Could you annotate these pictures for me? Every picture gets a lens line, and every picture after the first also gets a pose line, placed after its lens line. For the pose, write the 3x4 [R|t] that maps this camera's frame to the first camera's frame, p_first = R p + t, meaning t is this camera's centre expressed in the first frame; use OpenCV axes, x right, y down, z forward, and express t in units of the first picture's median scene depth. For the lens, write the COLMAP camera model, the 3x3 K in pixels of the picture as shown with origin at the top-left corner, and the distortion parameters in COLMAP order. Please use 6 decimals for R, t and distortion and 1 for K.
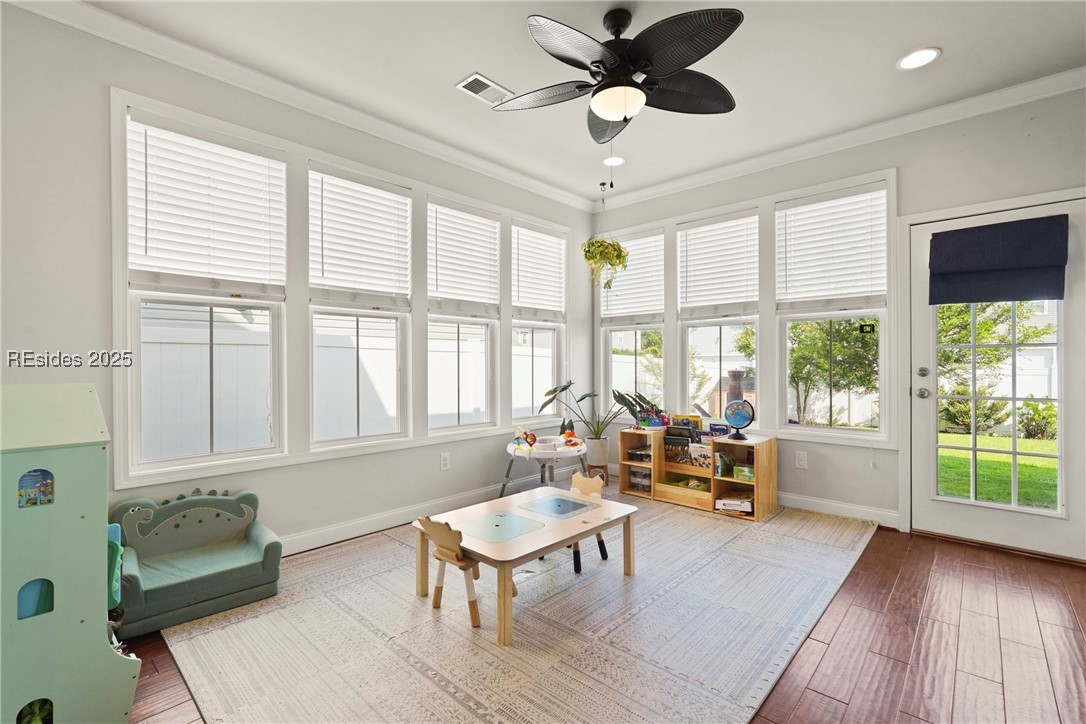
lens RADIAL K [[485.2, 0, 541.9], [0, 485.2, 369.8], [0, 0, 1]] dist [0.000483, 0.000188]
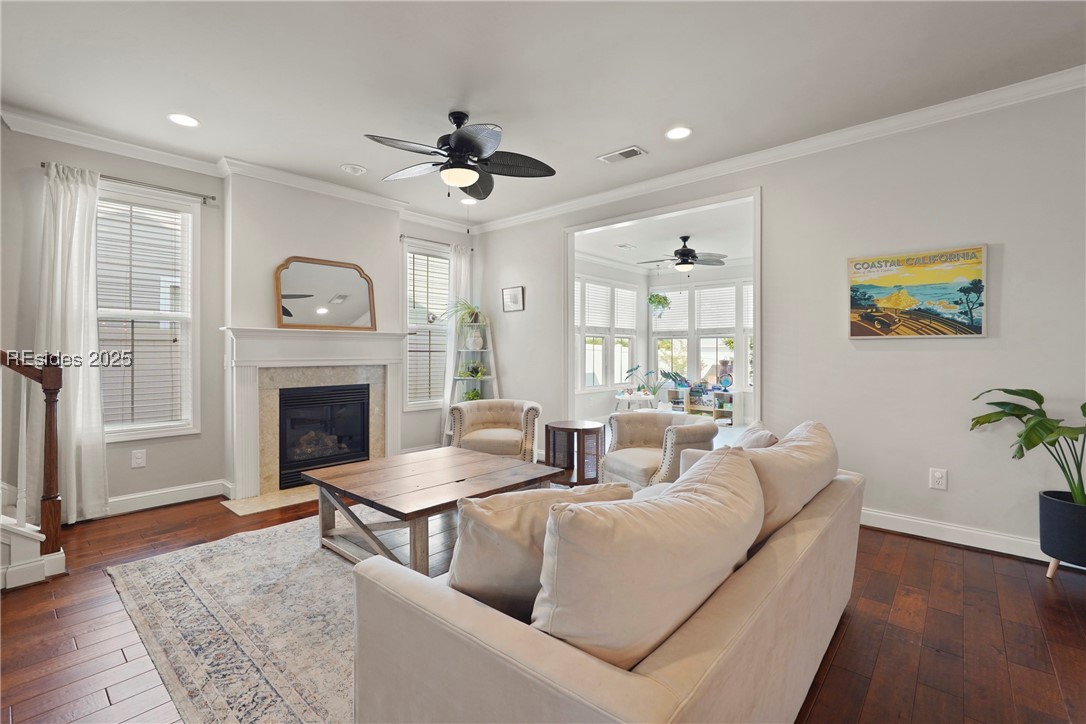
lens RADIAL K [[480.5, 0, 540.4], [0, 480.5, 360.0], [0, 0, 1]] dist [-0.001596, -0.000119]
pose [[0.999811, 0.003172, 0.019186, -0.405161], [-0.003209, 0.999993, 0.001920, -0.000811], [-0.019180, -0.001981, 0.999814, -0.986186]]
